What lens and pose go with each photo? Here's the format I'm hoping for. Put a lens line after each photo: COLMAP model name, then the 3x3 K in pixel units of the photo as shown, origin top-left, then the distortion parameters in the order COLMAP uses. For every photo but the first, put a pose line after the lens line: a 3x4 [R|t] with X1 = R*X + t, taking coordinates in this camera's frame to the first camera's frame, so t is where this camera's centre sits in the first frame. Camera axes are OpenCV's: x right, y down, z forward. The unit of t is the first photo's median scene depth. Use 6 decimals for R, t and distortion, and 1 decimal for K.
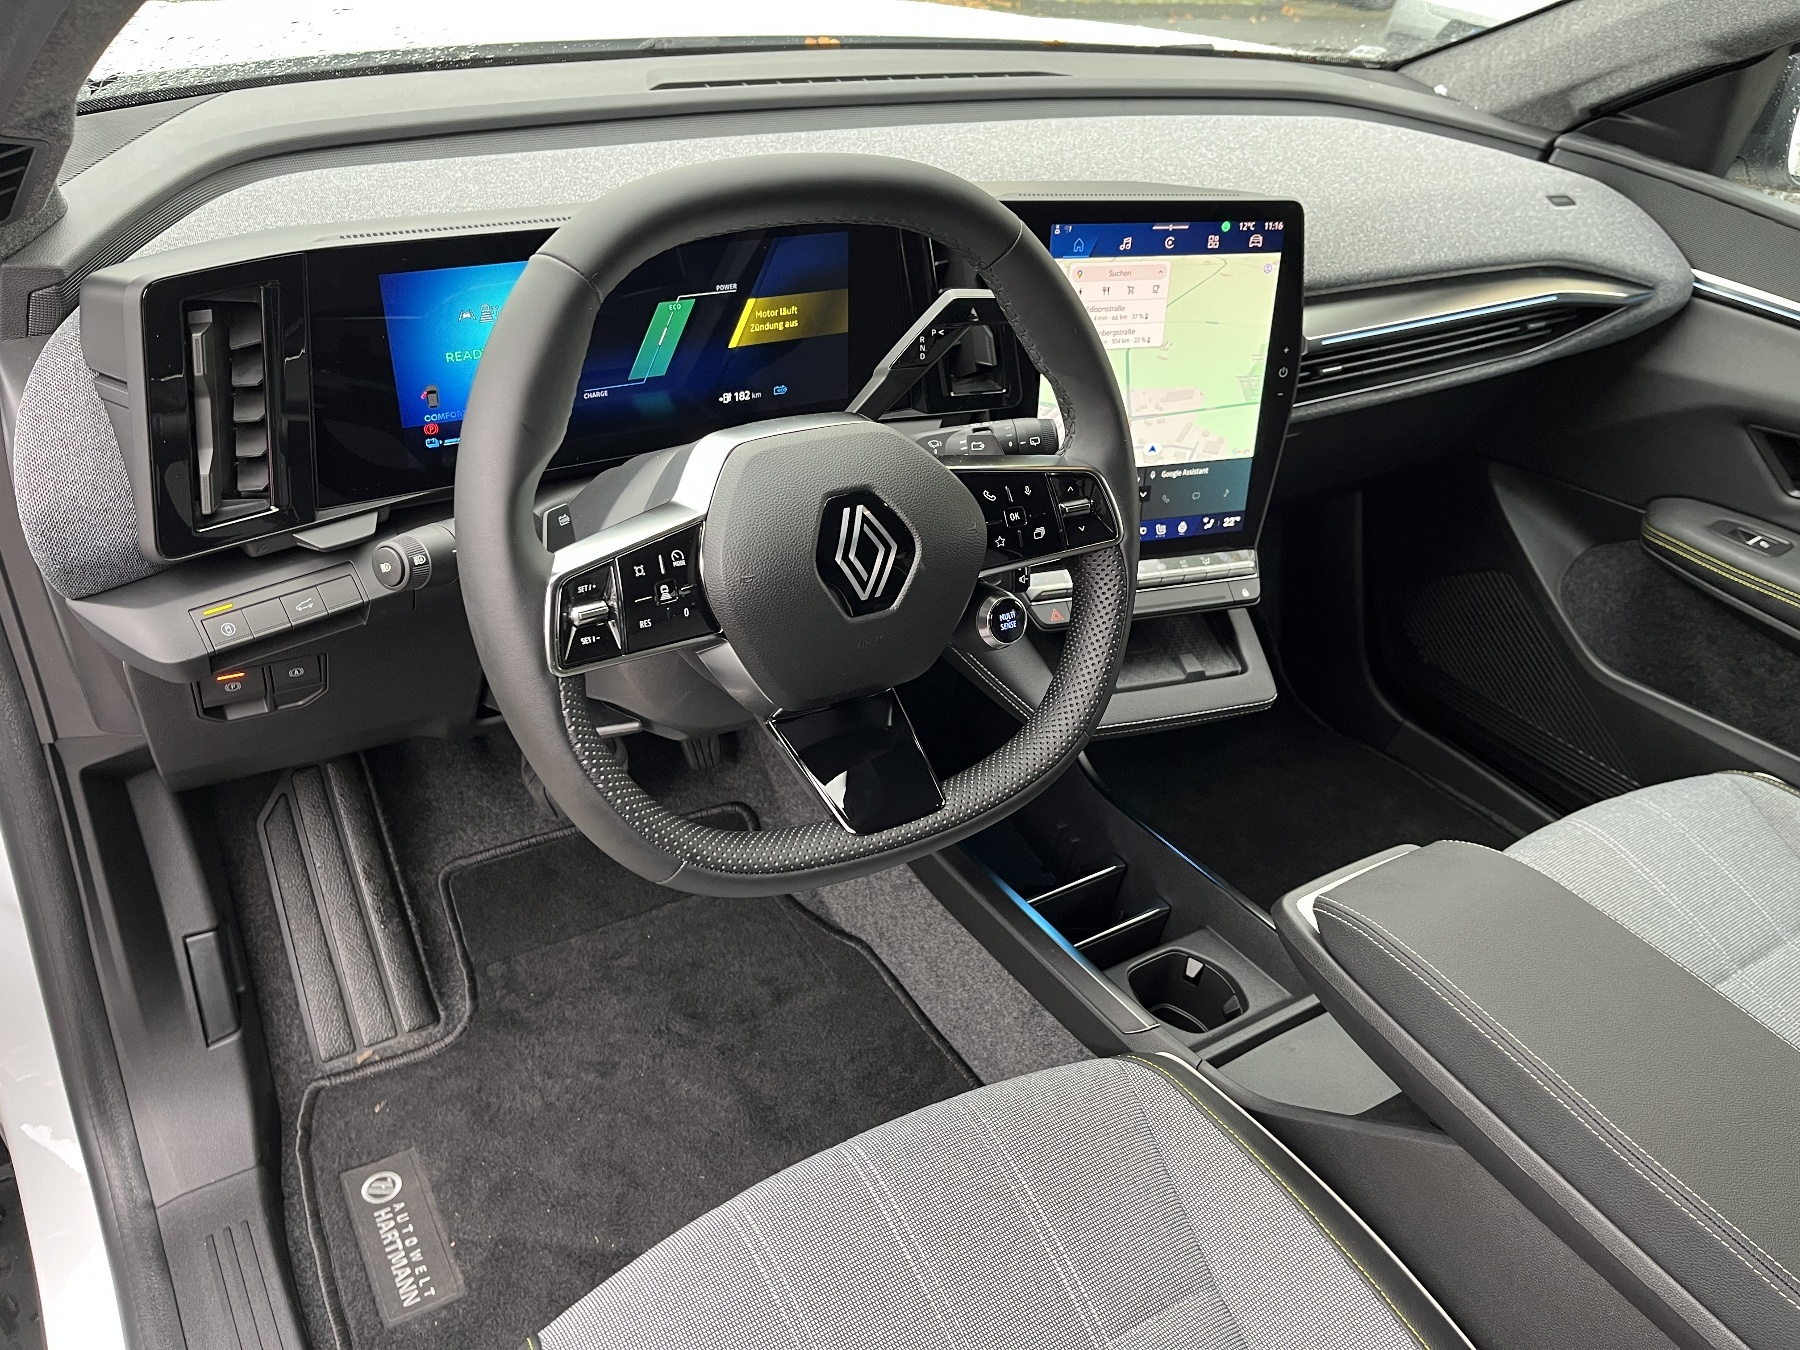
lens RADIAL K [[1376.5, 0, 914.1], [0, 1376.5, 644.7], [0, 0, 1]] dist [0.071111, -0.137938]
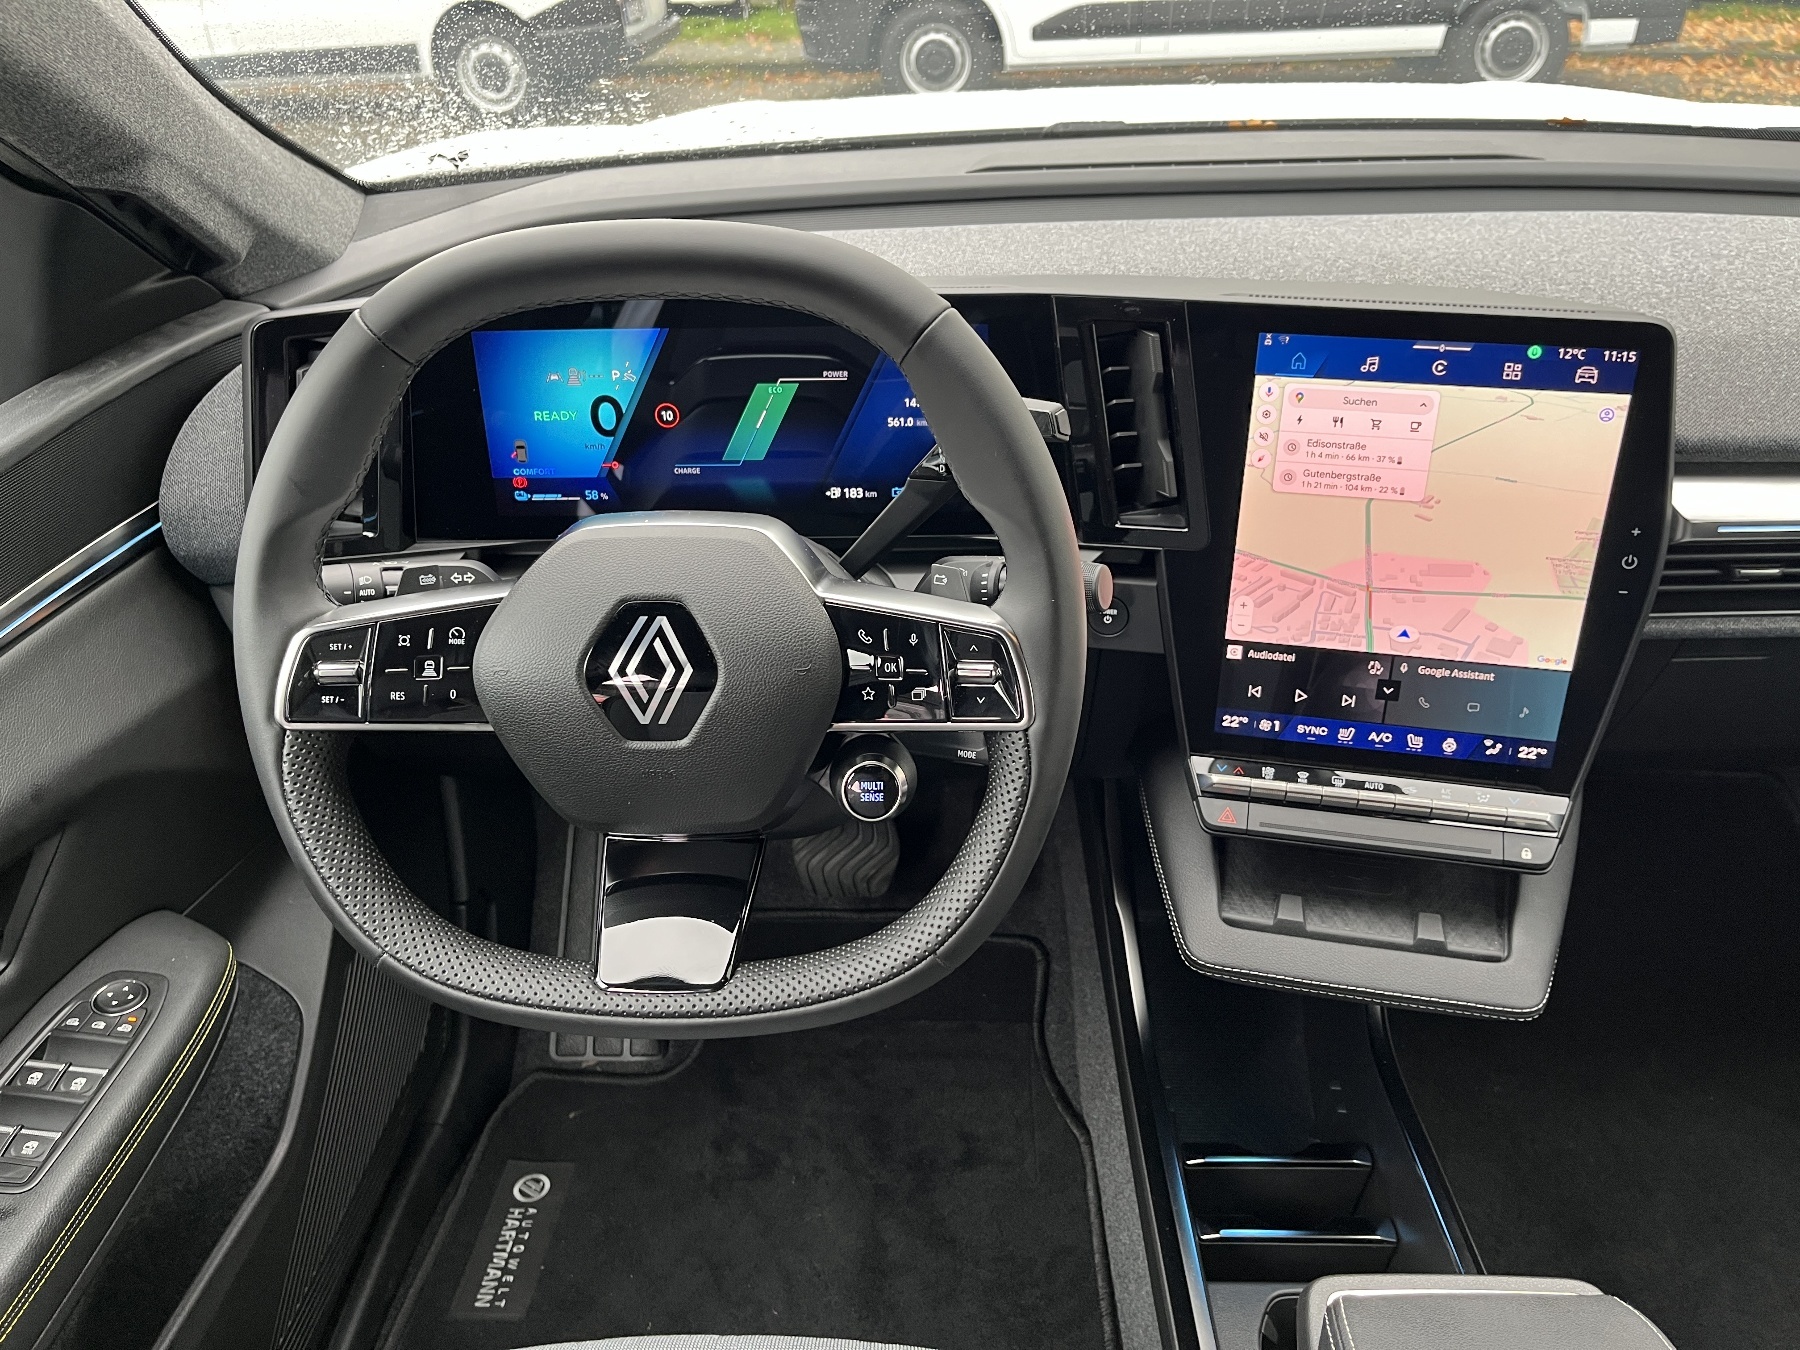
lens RADIAL K [[1370.9, 0, 909.0], [0, 1370.9, 672.1], [0, 0, 1]] dist [0.056375, -0.055682]
pose [[0.828360, 0.192097, -0.526230, 0.371662], [-0.219547, 0.975545, 0.010519, -0.074212], [0.515382, 0.106819, 0.850277, 0.232961]]
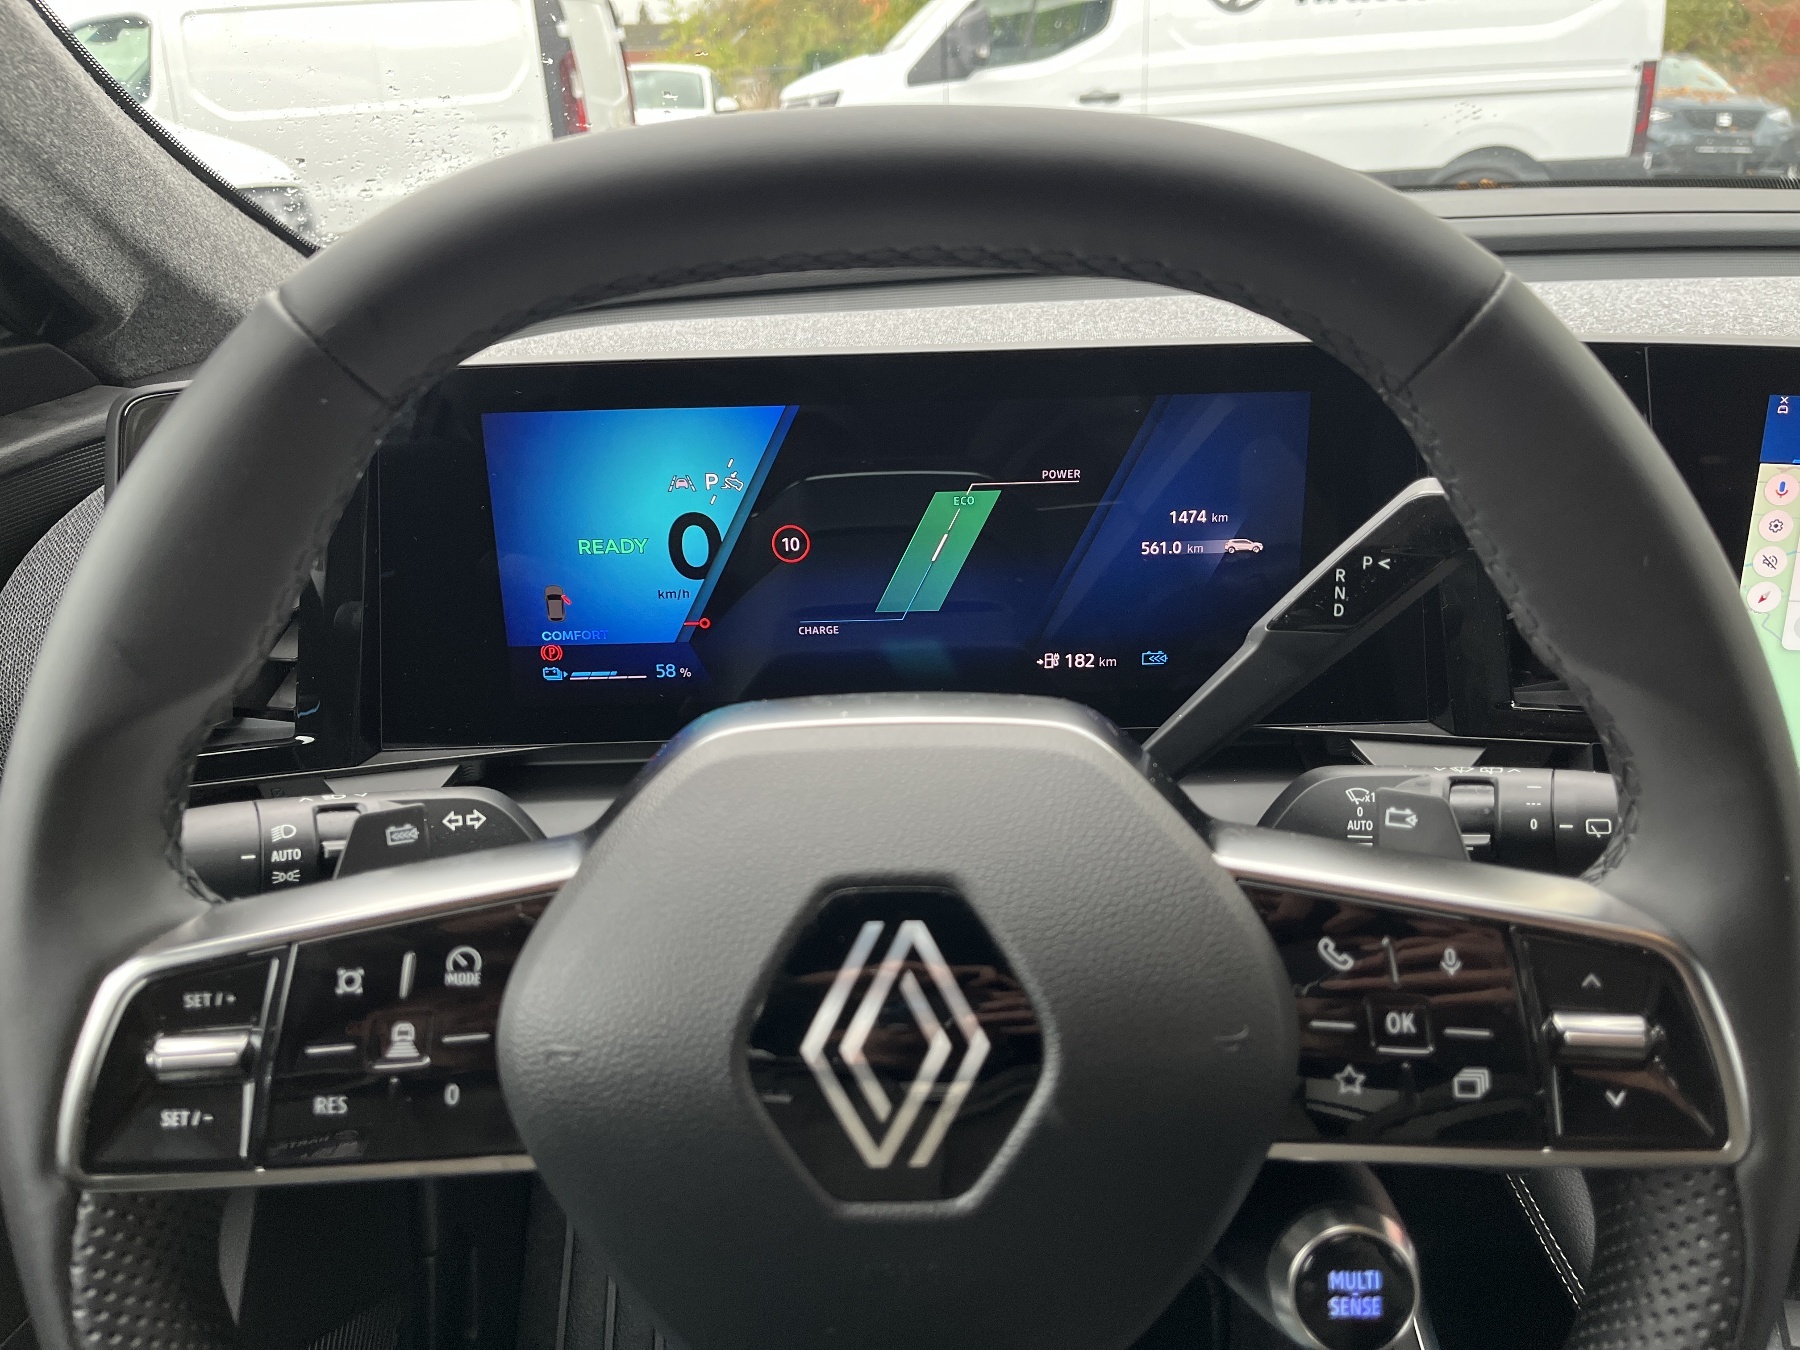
lens RADIAL K [[1368.1, 0, 906.6], [0, 1368.1, 679.4], [0, 0, 1]] dist [0.092383, -0.130048]
pose [[0.842095, 0.114684, -0.526994, 0.108273], [-0.204079, 0.972232, -0.114526, -0.083070], [0.499227, 0.203990, 0.842117, 0.435300]]
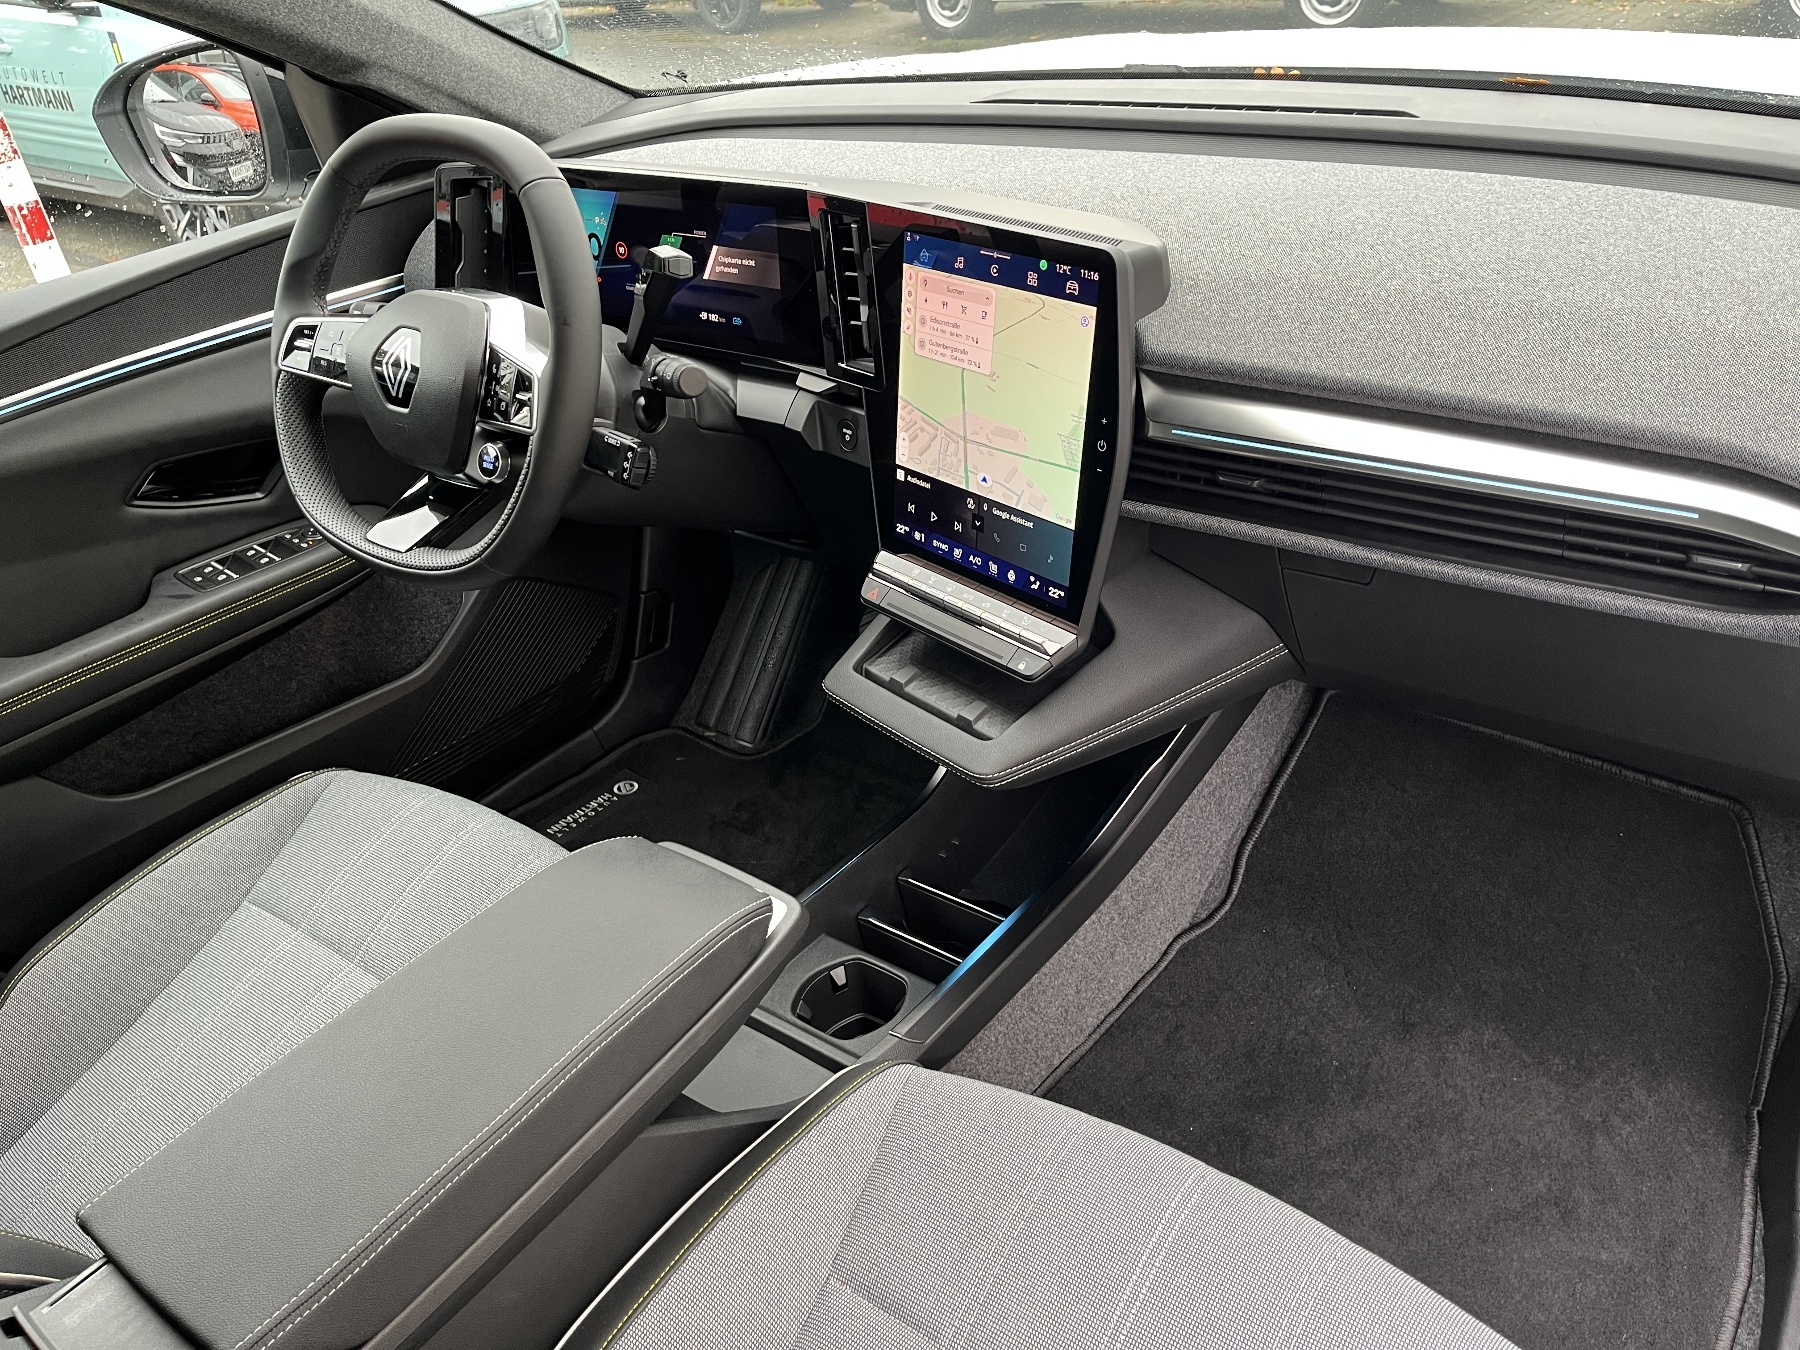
lens RADIAL K [[1351.1, 0, 900.0], [0, 1351.1, 675.0], [0, 0, 1]] dist [0.032349, -0.001073]
pose [[0.358102, 0.395515, -0.845772, 1.086200], [-0.401922, 0.882921, 0.242713, -0.242910], [0.842747, 0.253019, 0.475142, 0.558764]]
